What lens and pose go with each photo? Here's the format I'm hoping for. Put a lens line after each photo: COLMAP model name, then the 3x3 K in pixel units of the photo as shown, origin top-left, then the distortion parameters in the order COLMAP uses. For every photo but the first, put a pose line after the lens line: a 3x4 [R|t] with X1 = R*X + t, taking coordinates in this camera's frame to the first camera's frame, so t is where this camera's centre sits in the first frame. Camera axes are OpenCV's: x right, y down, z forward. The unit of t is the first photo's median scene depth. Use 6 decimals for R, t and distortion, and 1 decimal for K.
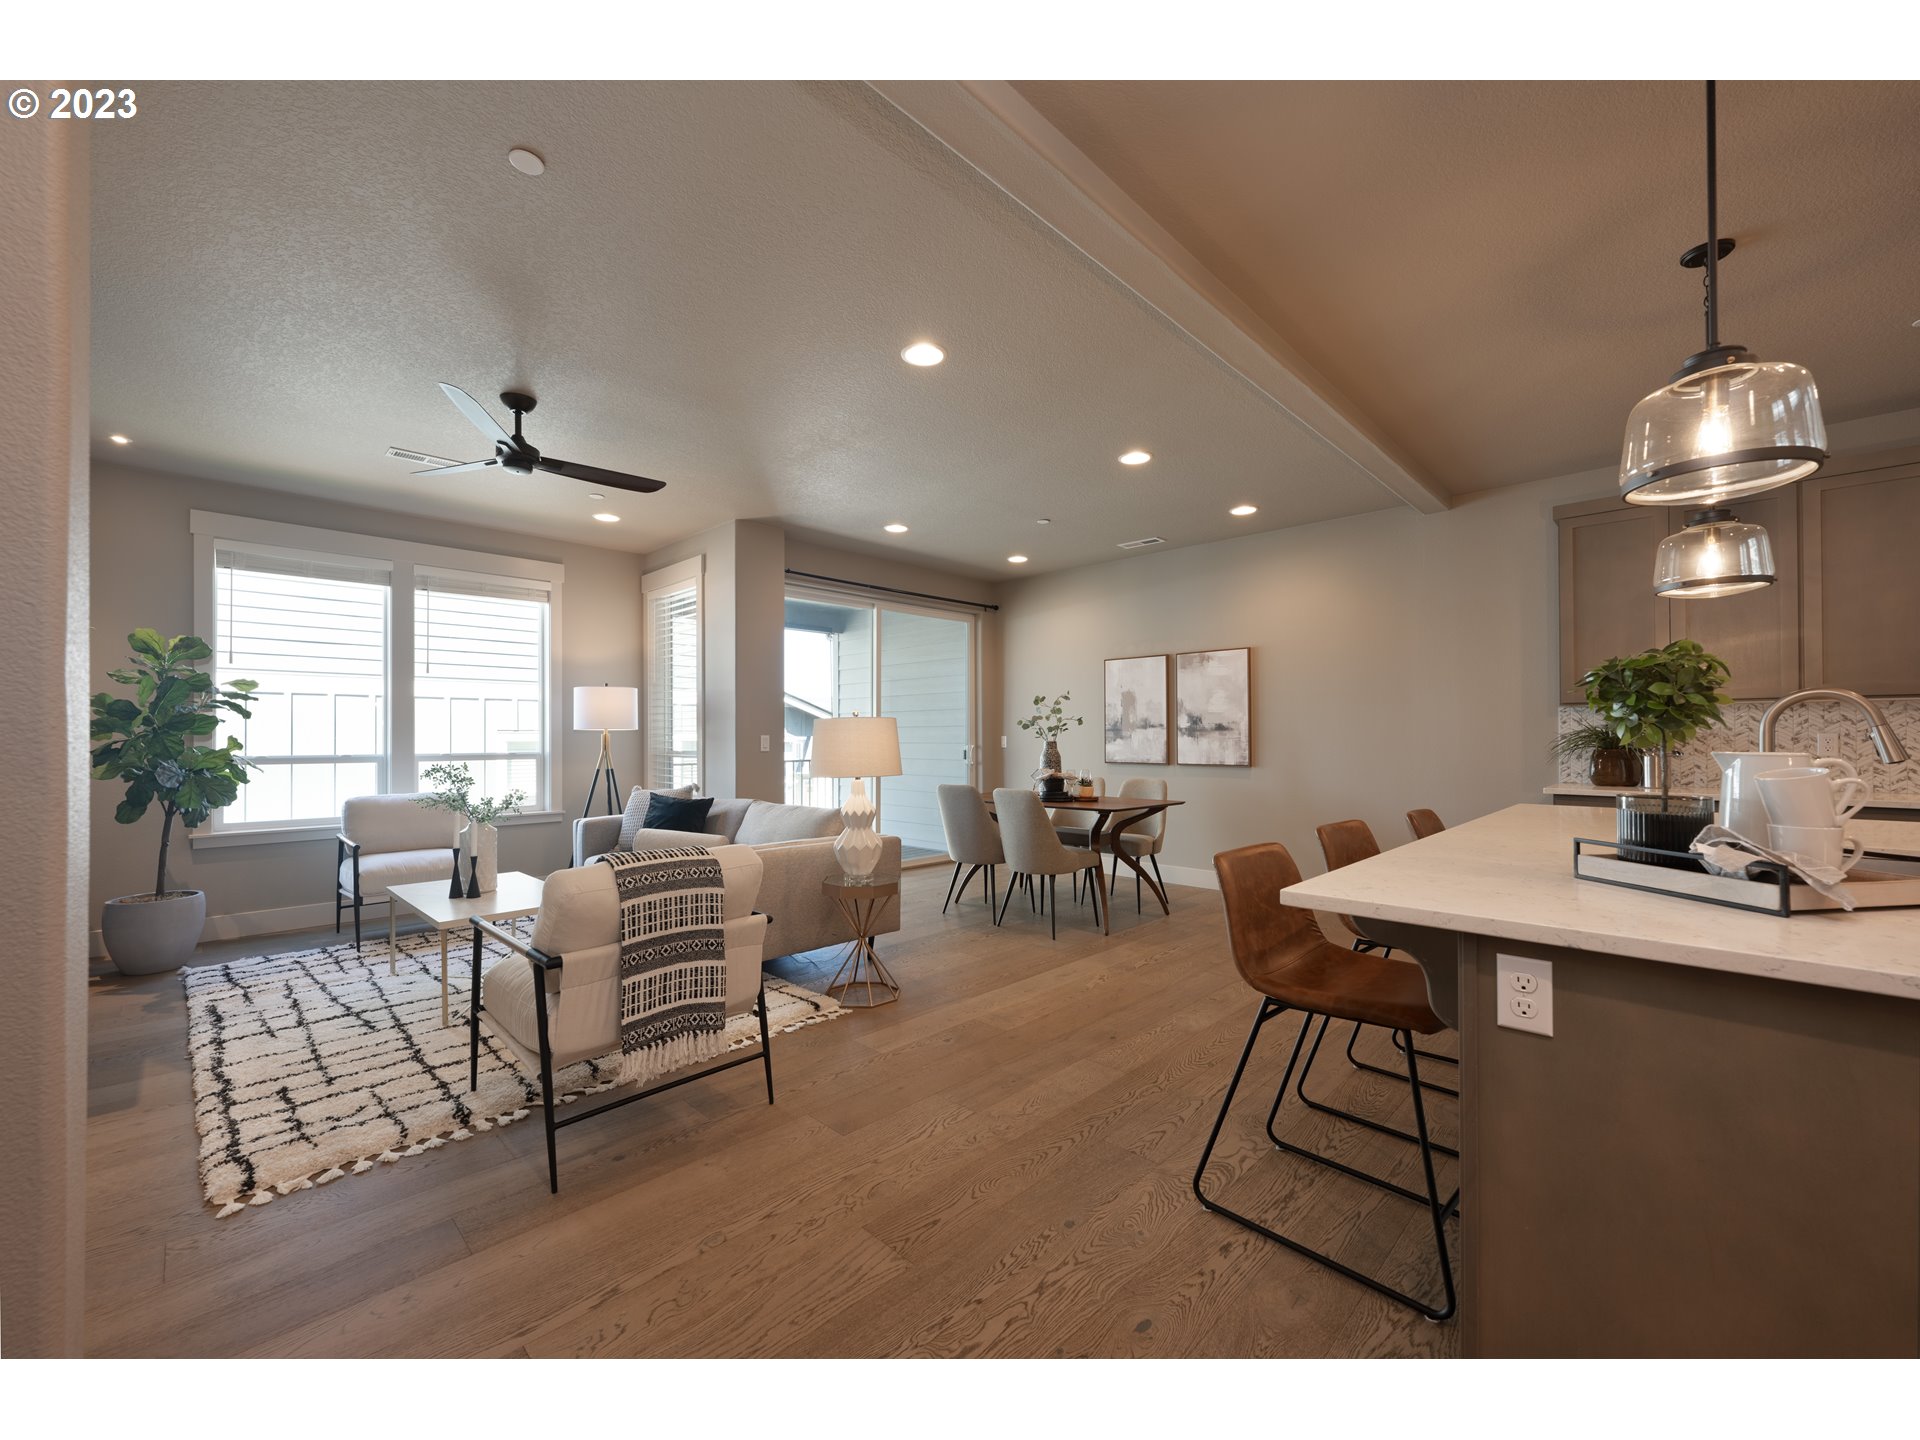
lens RADIAL K [[763.6, 0, 957.8], [0, 763.6, 732.7], [0, 0, 1]] dist [-0.000244, 0.000028]
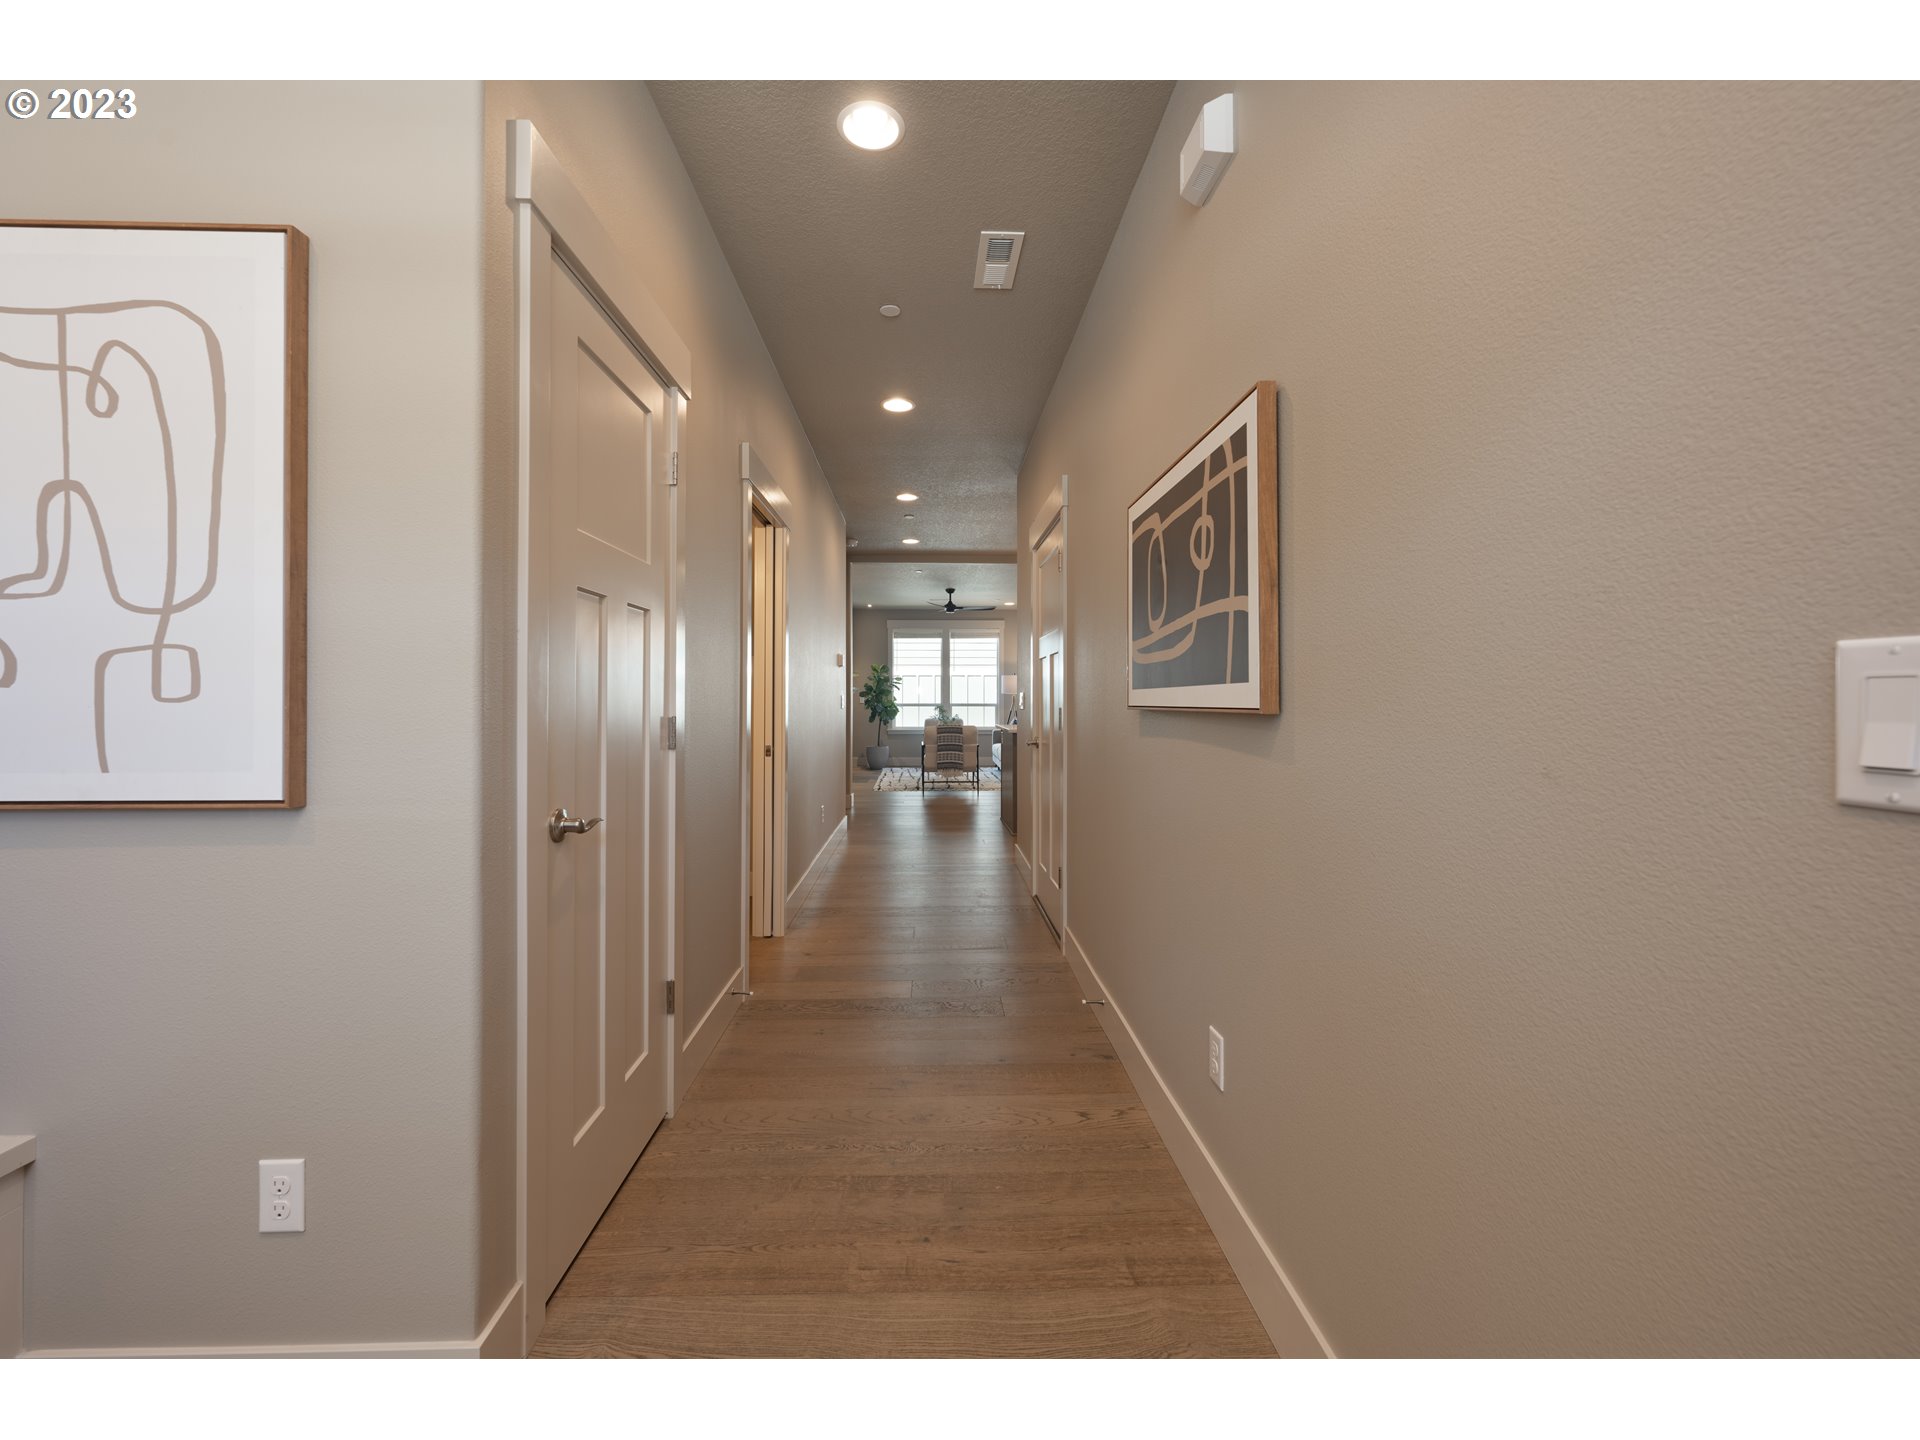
lens RADIAL K [[781.2, 0, 959.2], [0, 781.2, 728.7], [0, 0, 1]] dist [-0.000520, 0.000024]
pose [[0.729195, 0.031315, -0.683589, 1.321567], [-0.001018, 0.999001, 0.044678, -0.005528], [0.684305, -0.031883, 0.728499, -1.059693]]
